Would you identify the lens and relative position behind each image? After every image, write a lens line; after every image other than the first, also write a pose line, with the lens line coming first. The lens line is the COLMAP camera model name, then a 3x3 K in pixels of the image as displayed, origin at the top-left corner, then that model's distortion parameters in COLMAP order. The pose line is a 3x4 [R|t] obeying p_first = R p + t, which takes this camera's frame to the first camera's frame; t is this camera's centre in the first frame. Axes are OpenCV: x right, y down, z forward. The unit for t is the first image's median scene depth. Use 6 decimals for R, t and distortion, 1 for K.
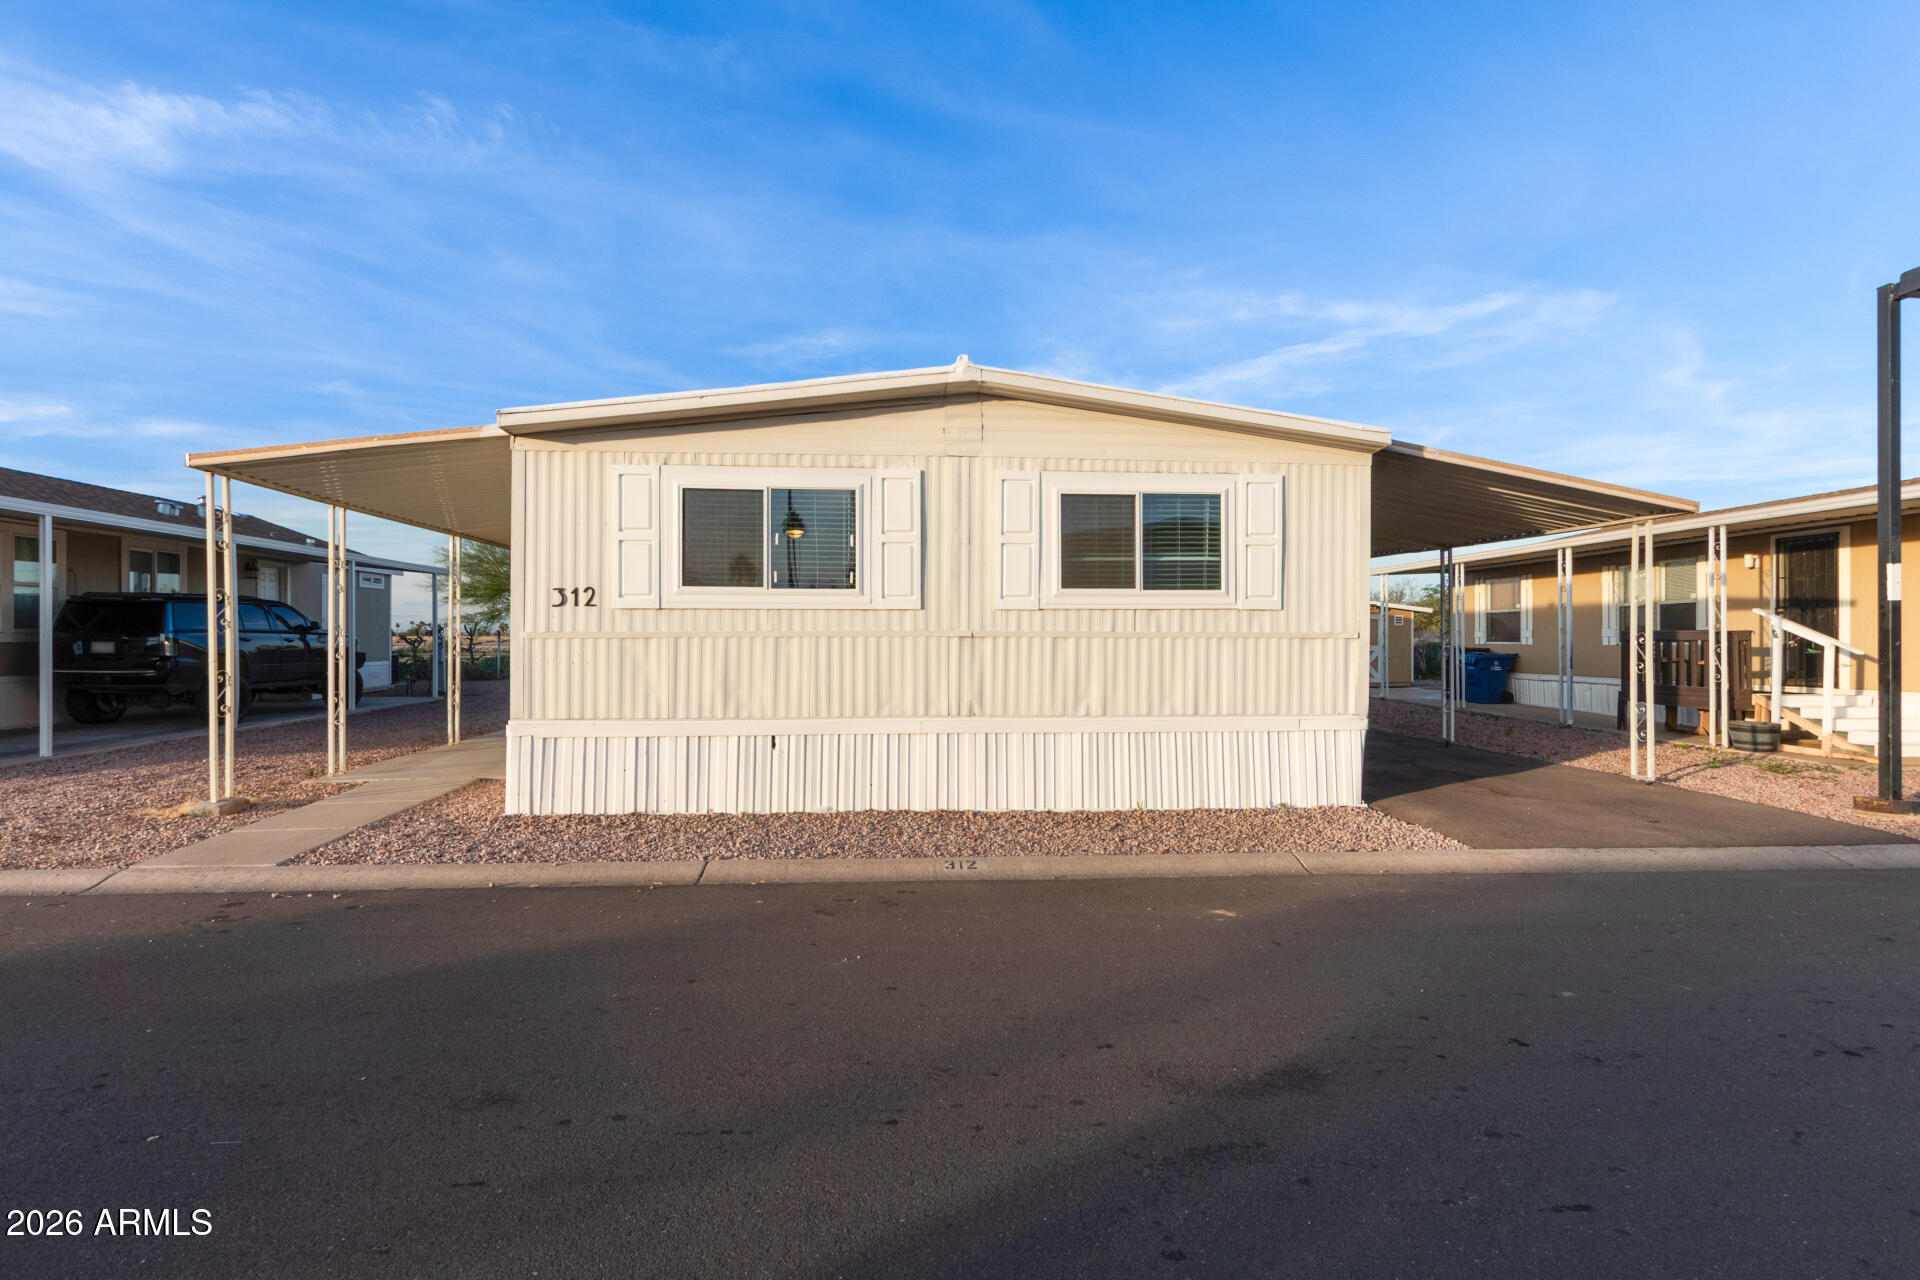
lens RADIAL K [[928.3, 0, 959.7], [0, 928.3, 634.0], [0, 0, 1]] dist [0.005465, -0.000655]
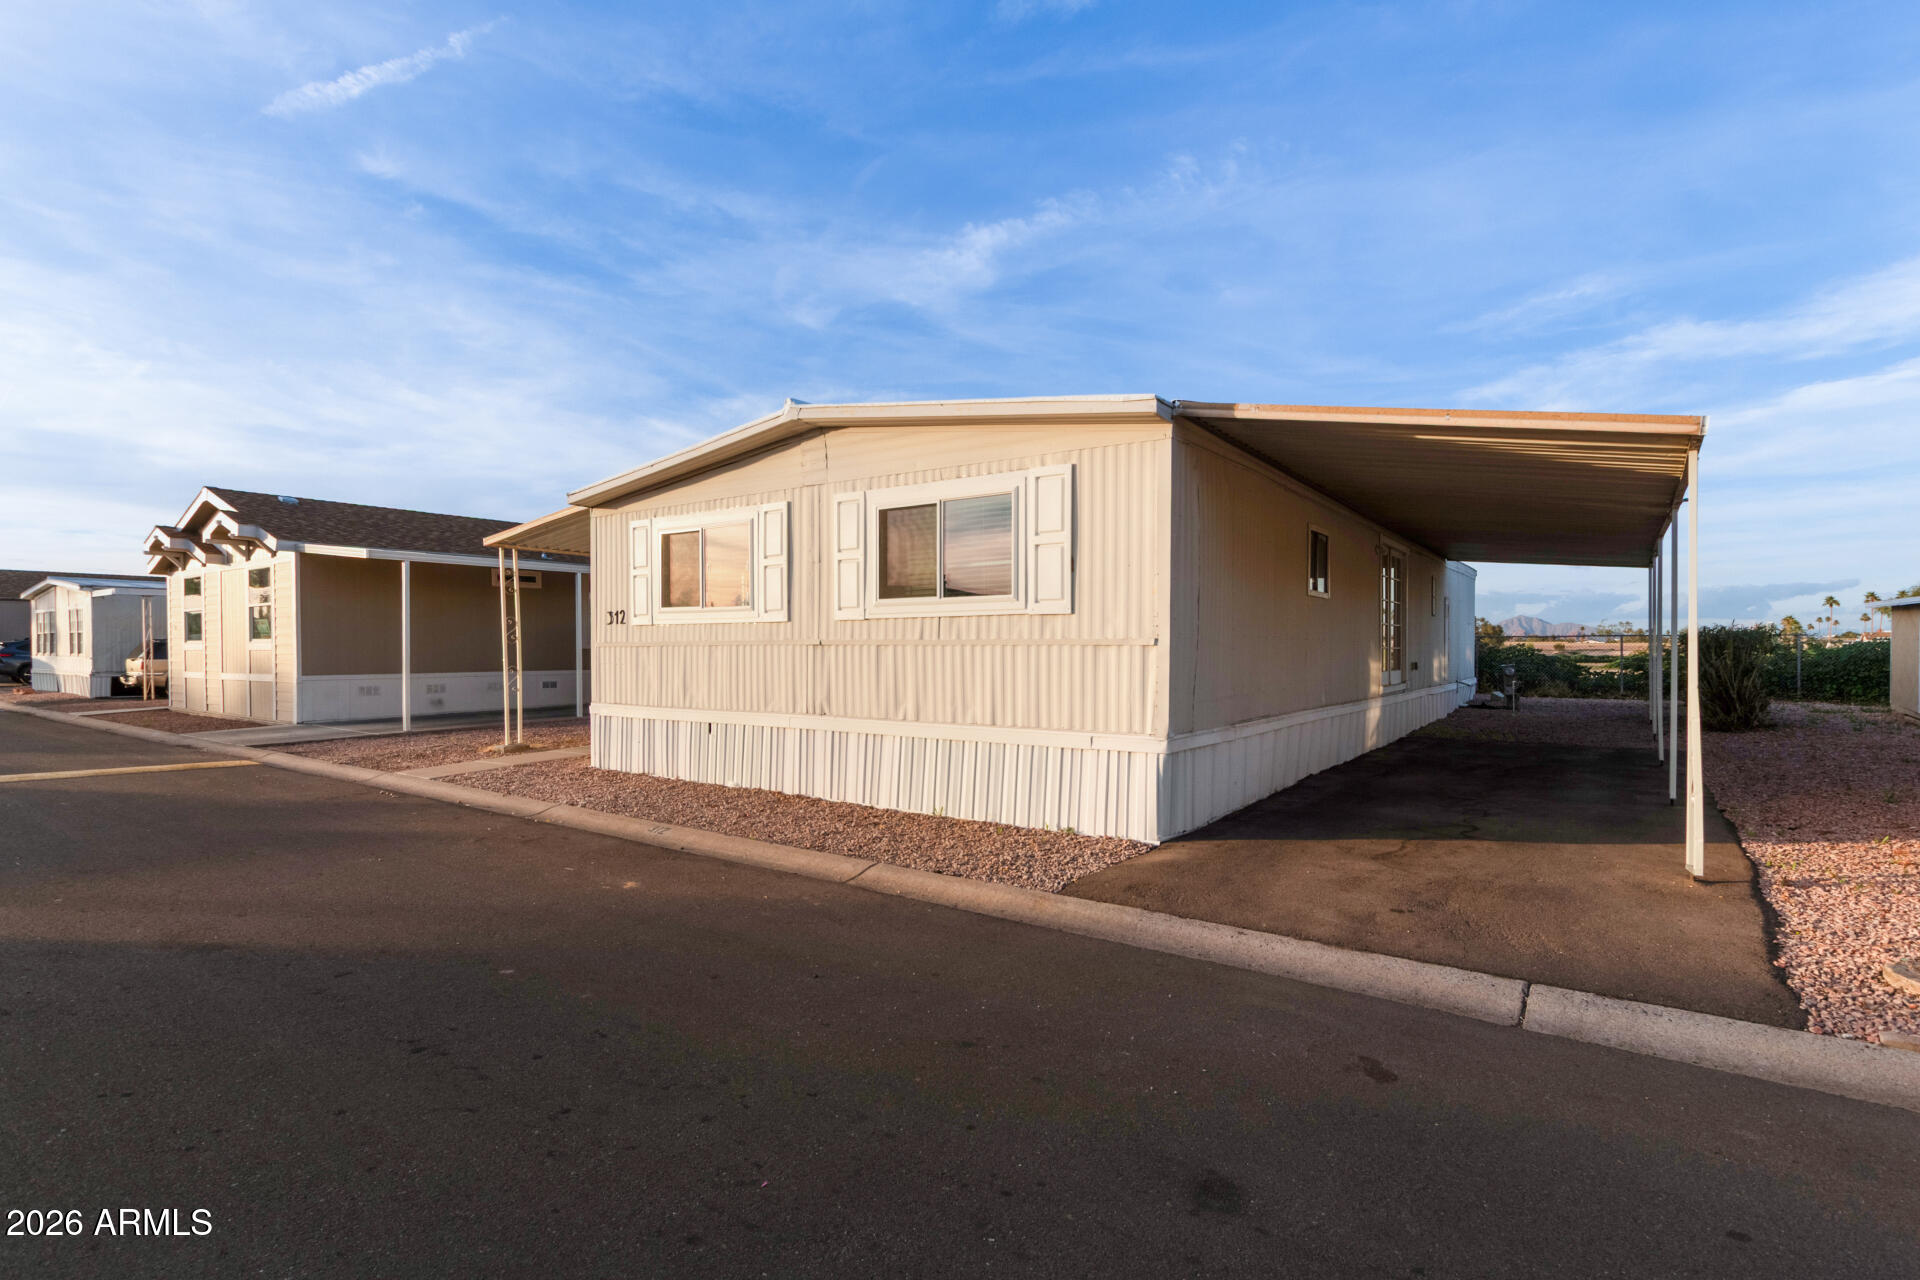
lens RADIAL K [[928.3, 0, 964.7], [0, 928.3, 650.0], [0, 0, 1]] dist [0.005465, -0.000655]
pose [[0.767296, 0.000886, -0.641292, 0.858980], [0.007721, 0.999914, 0.010619, -0.001451], [0.641246, -0.013100, 0.767223, 0.245443]]
